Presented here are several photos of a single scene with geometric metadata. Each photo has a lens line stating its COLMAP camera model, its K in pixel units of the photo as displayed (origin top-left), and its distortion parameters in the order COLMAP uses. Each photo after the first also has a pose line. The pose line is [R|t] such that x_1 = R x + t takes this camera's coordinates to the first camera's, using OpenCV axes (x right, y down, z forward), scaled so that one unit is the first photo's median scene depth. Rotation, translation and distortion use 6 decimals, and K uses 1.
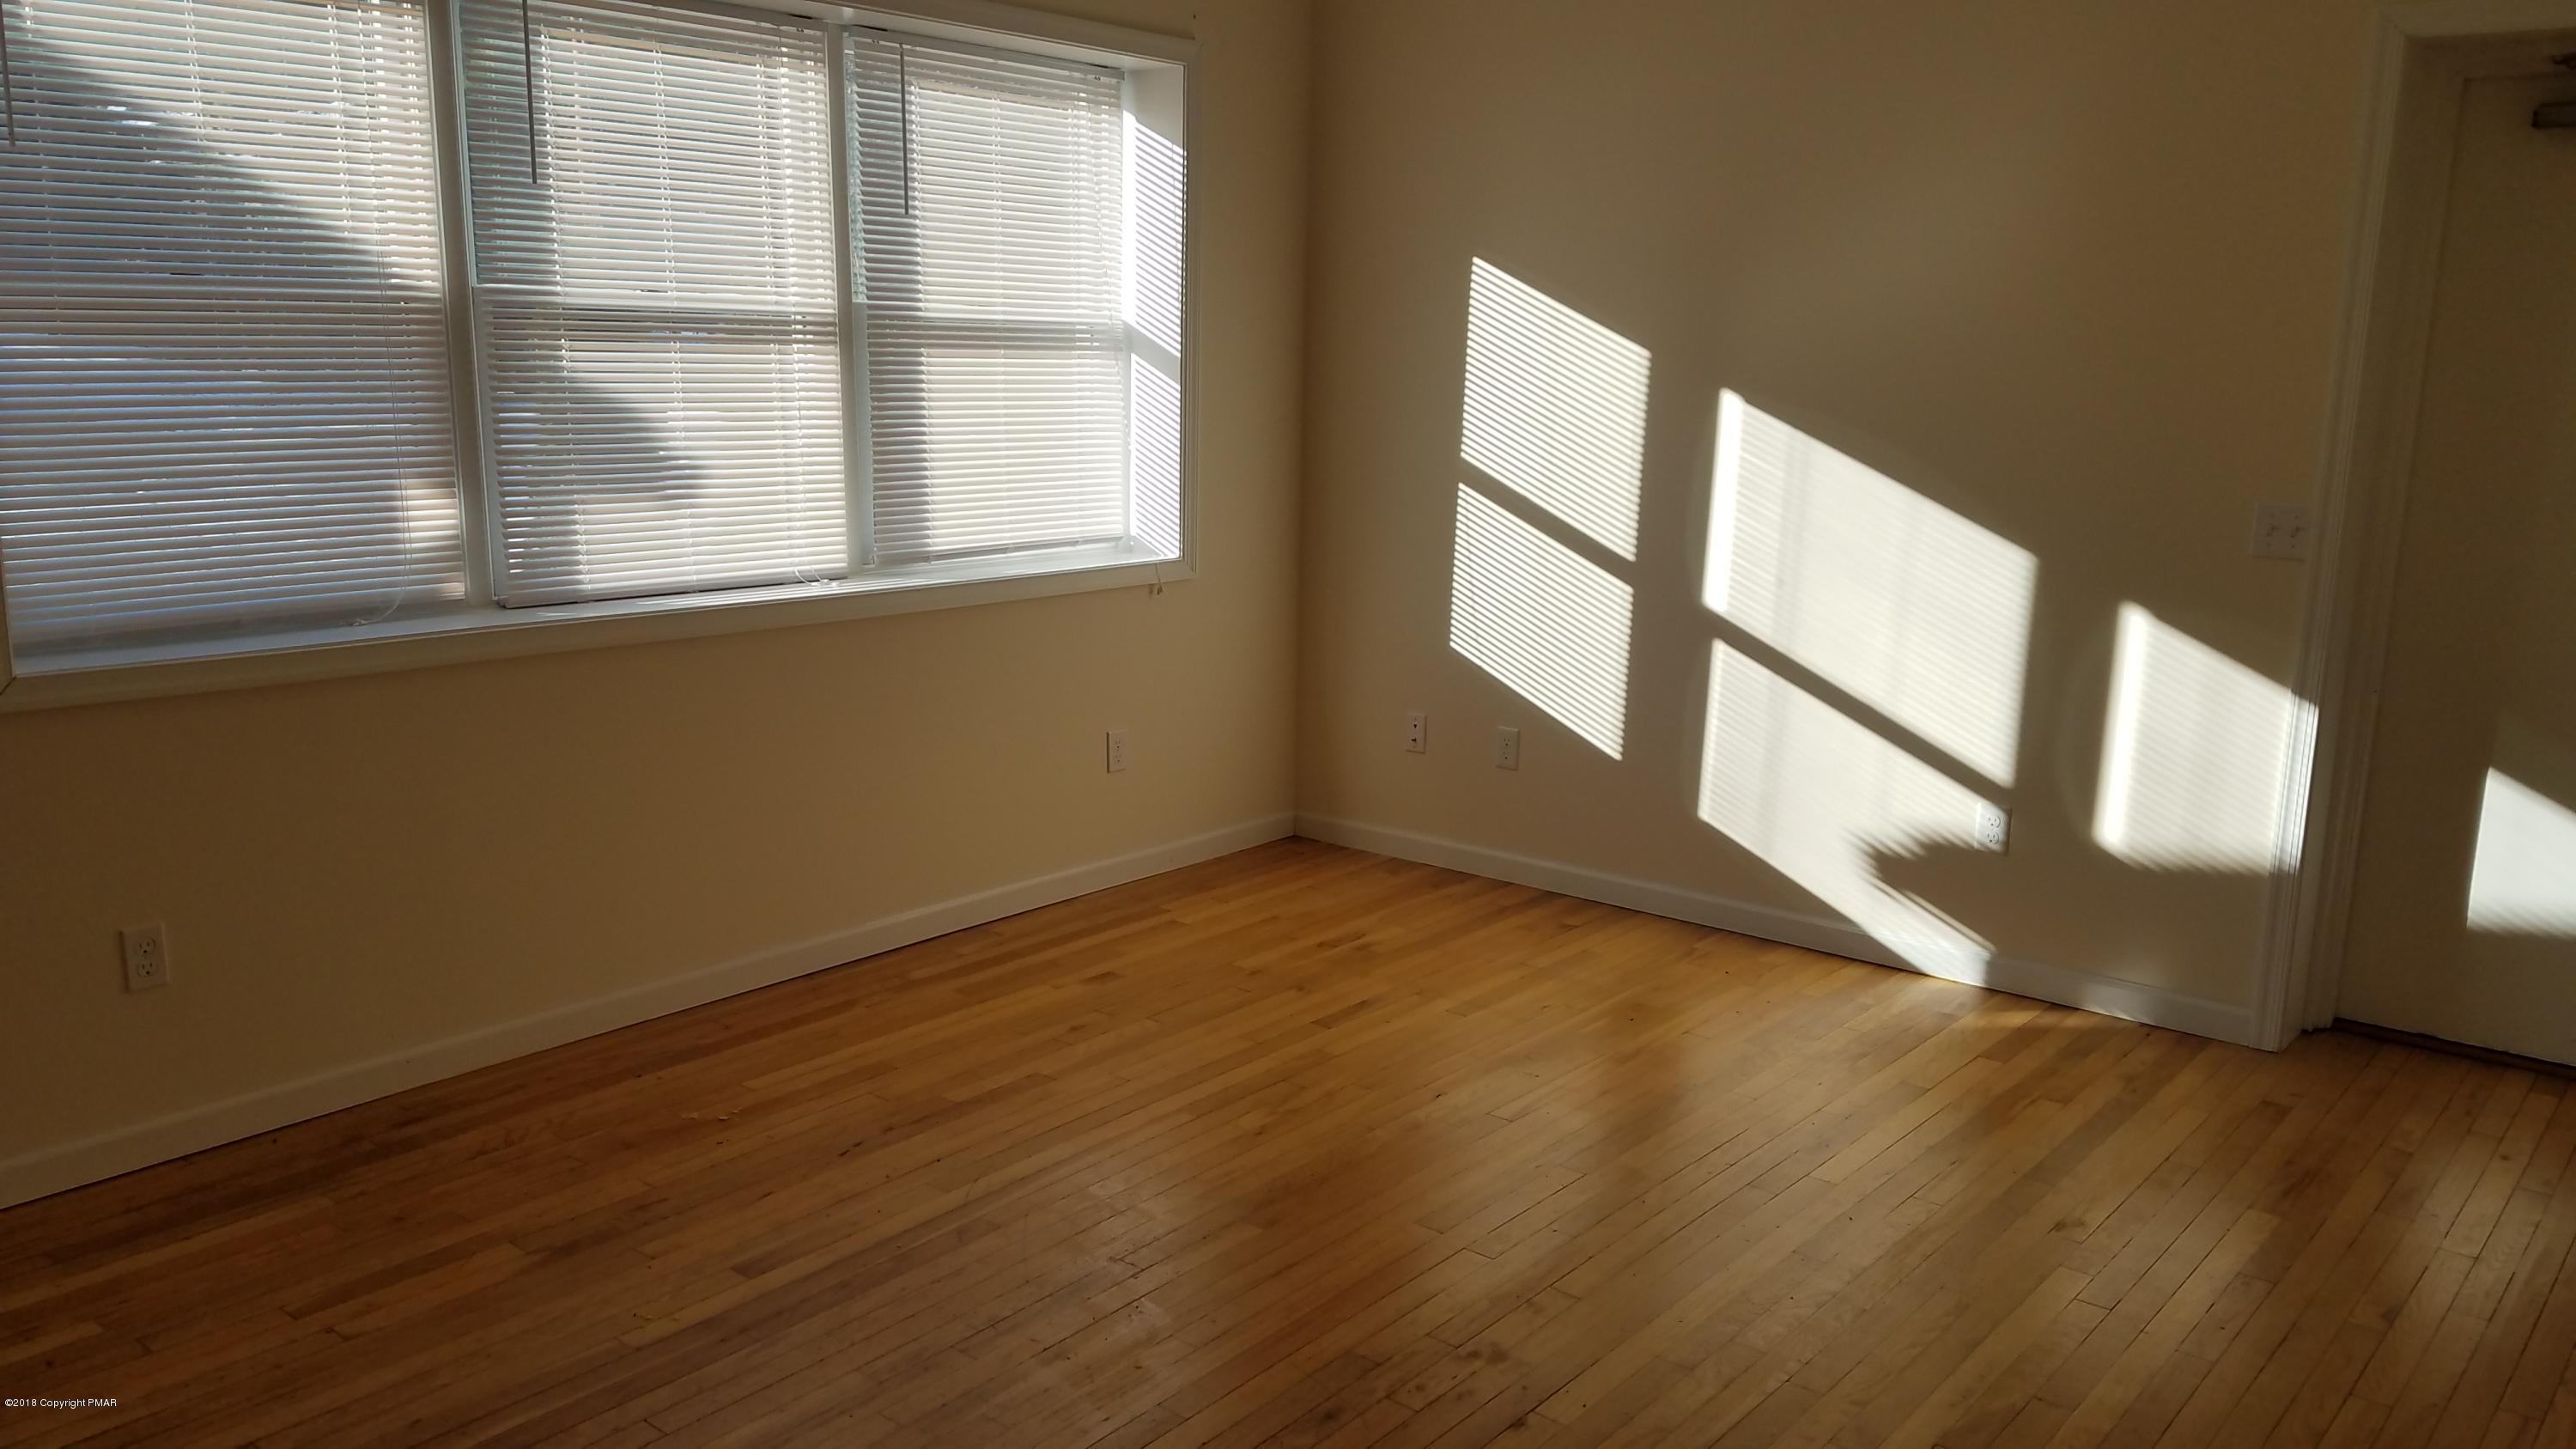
lens RADIAL K [[2094.9, 0, 1091.6], [0, 2094.9, 786.9], [0, 0, 1]] dist [0.096119, -0.116613]
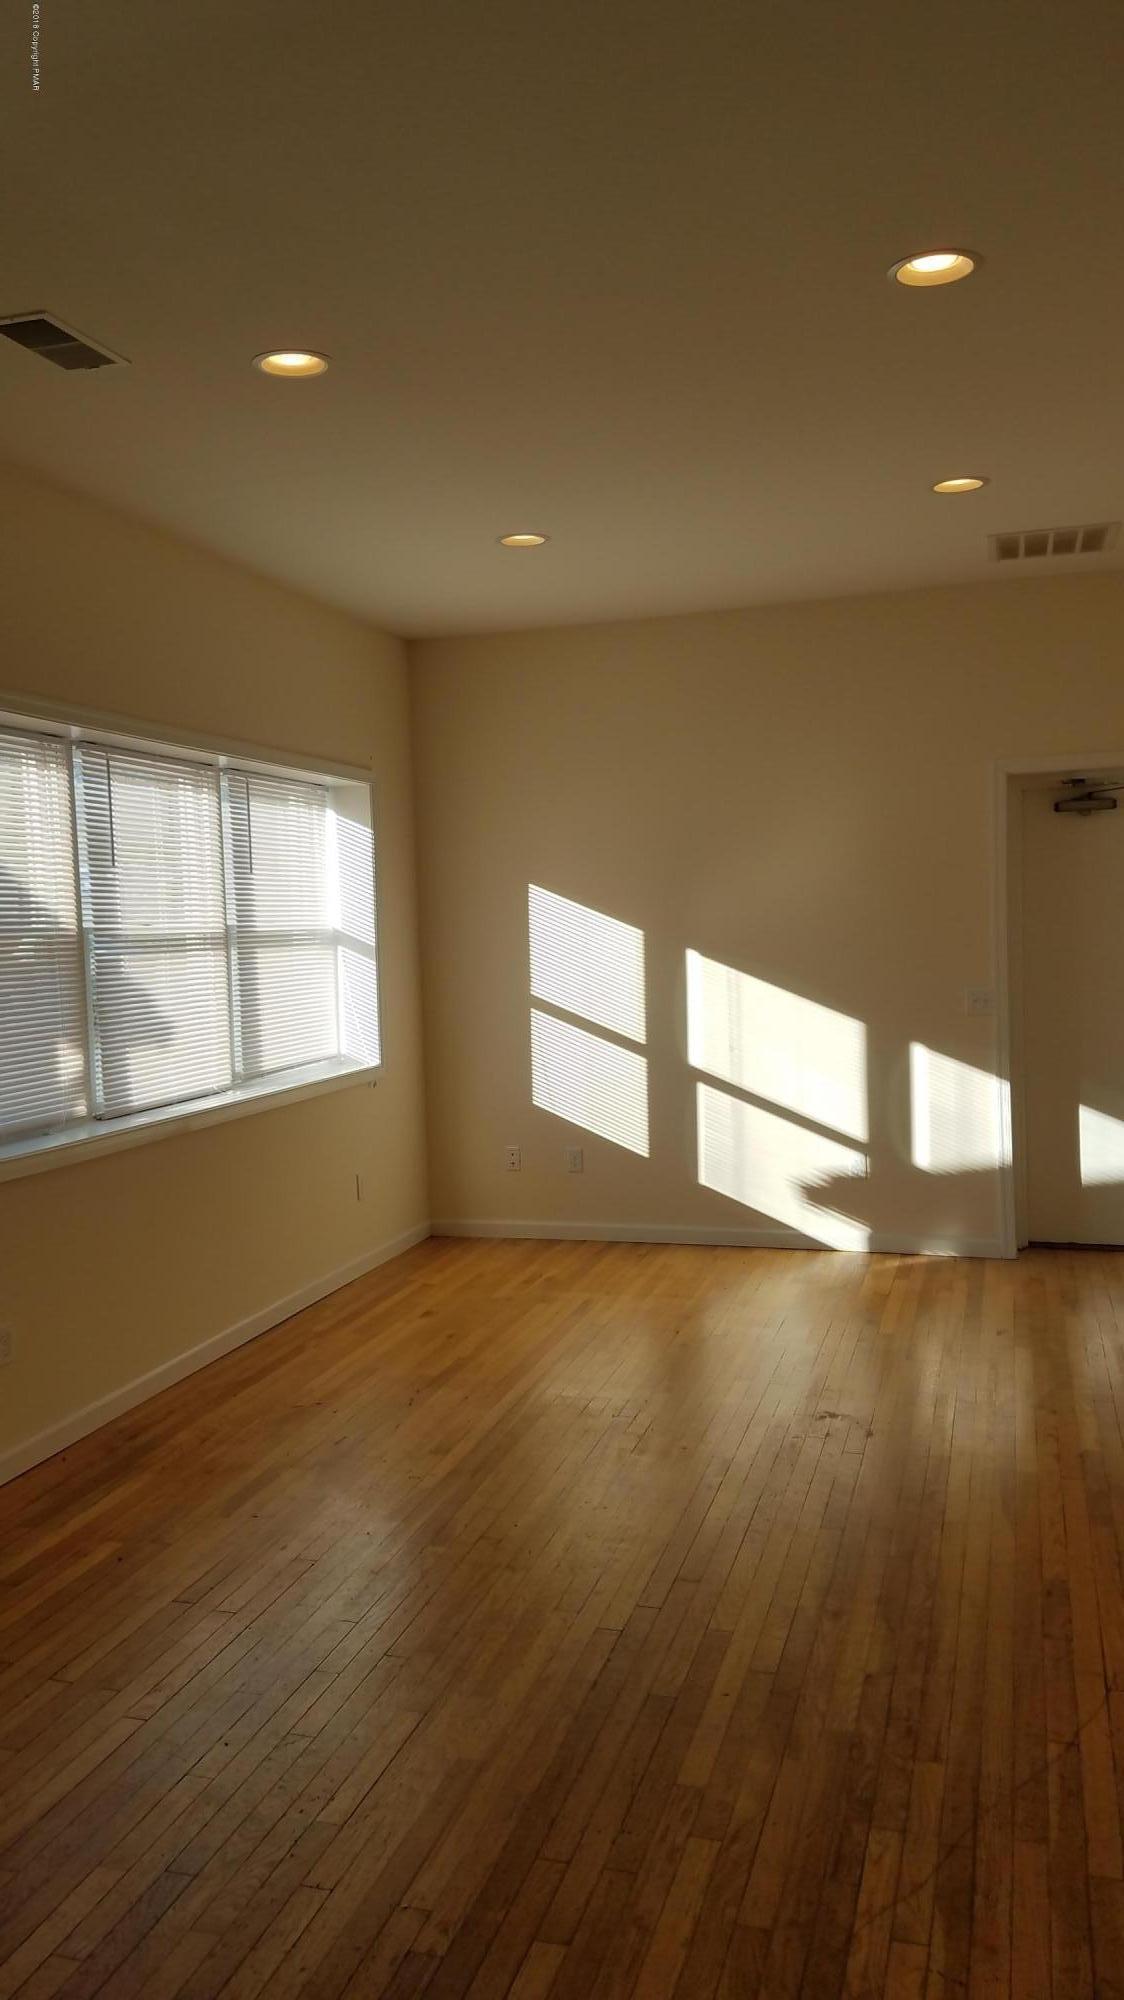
lens RADIAL K [[1626.2, 0, 563.3], [0, 1626.2, 999.9], [0, 0, 1]] dist [0.096119, -0.116613]
pose [[0.912769, -0.066836, 0.402971, -0.382930], [0.129856, 0.982824, -0.131128, 0.029099], [-0.387286, 0.172018, 0.905770, -0.238111]]
